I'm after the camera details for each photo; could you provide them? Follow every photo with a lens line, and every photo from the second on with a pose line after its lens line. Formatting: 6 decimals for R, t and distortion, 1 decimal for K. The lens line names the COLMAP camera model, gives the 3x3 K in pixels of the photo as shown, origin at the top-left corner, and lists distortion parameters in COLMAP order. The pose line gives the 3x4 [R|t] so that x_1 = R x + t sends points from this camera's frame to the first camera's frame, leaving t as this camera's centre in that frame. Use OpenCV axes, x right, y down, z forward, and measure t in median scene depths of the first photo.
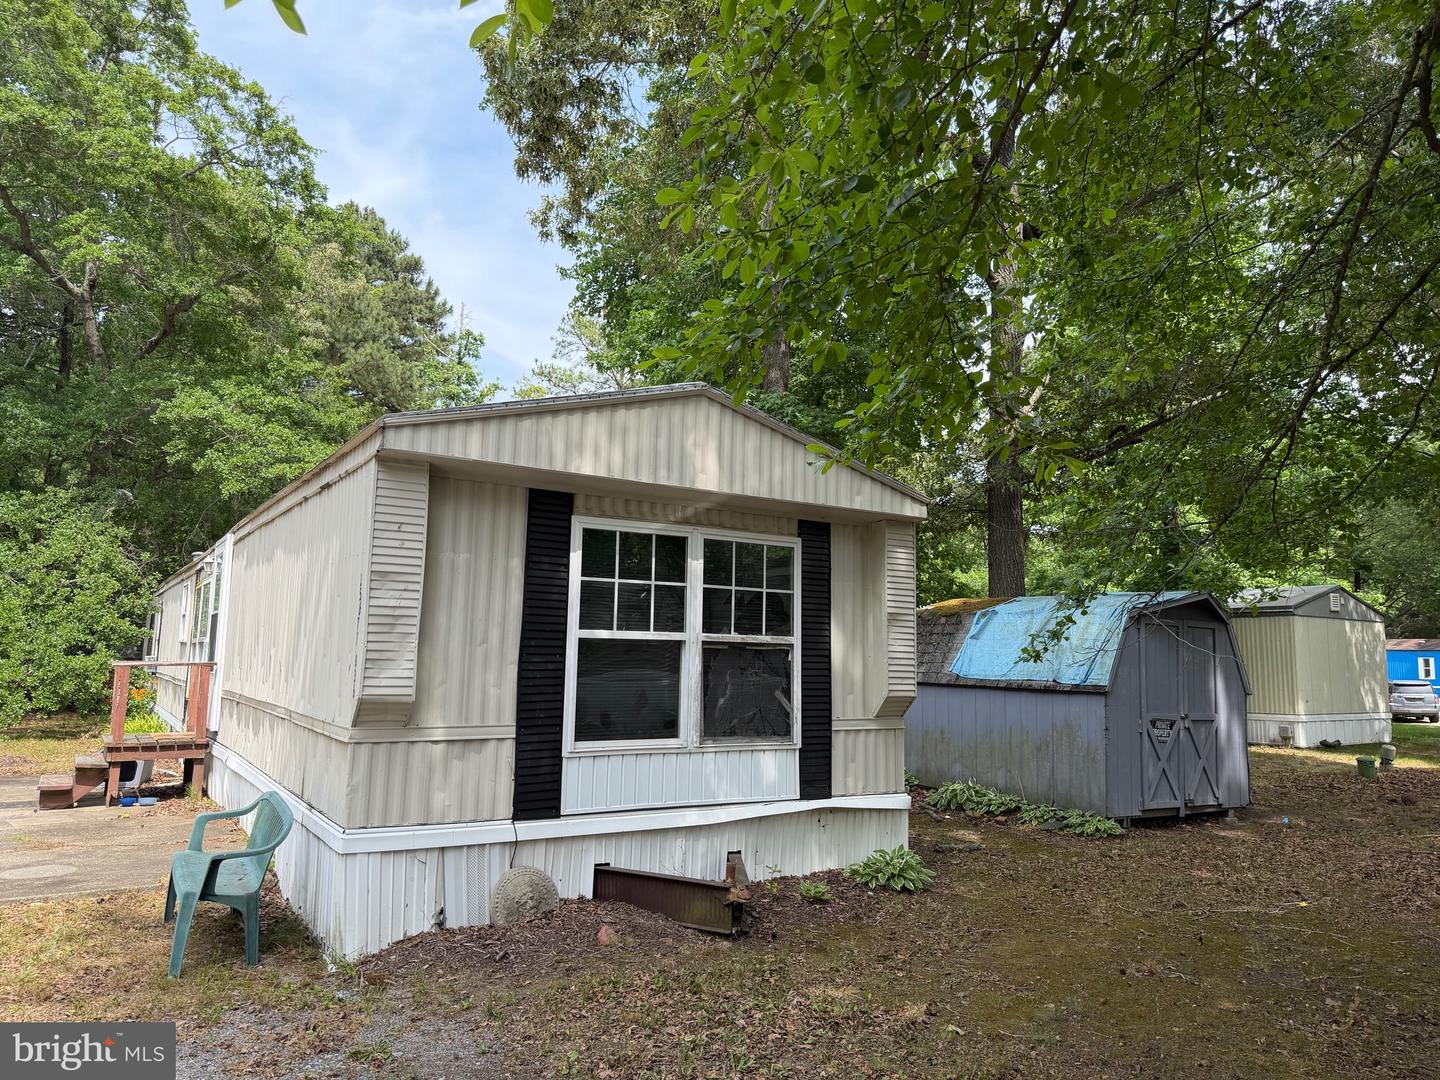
lens RADIAL K [[1036.9, 0, 718.7], [0, 1036.9, 556.0], [0, 0, 1]] dist [0.000373, -0.005025]
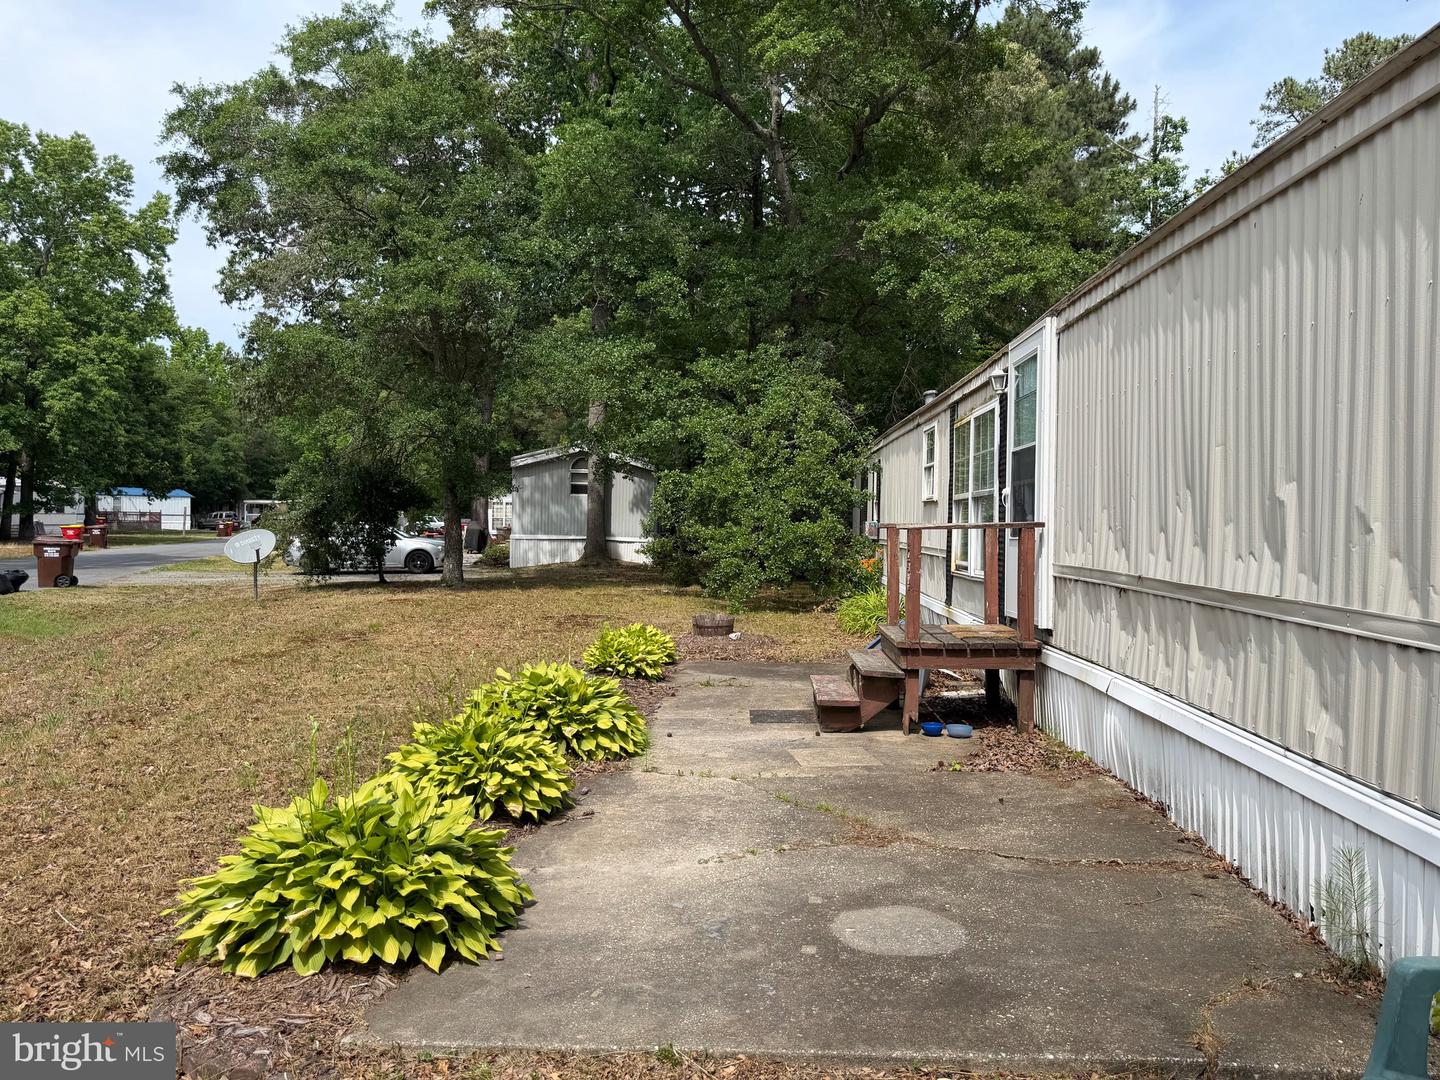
lens RADIAL K [[1063.3, 0, 718.3], [0, 1063.3, 534.8], [0, 0, 1]] dist [0.157678, -0.319791]
pose [[0.824961, -0.011606, -0.565071, -0.144977], [0.073505, 0.993501, 0.086907, 0.019830], [0.560390, -0.113230, 0.820452, 0.180875]]
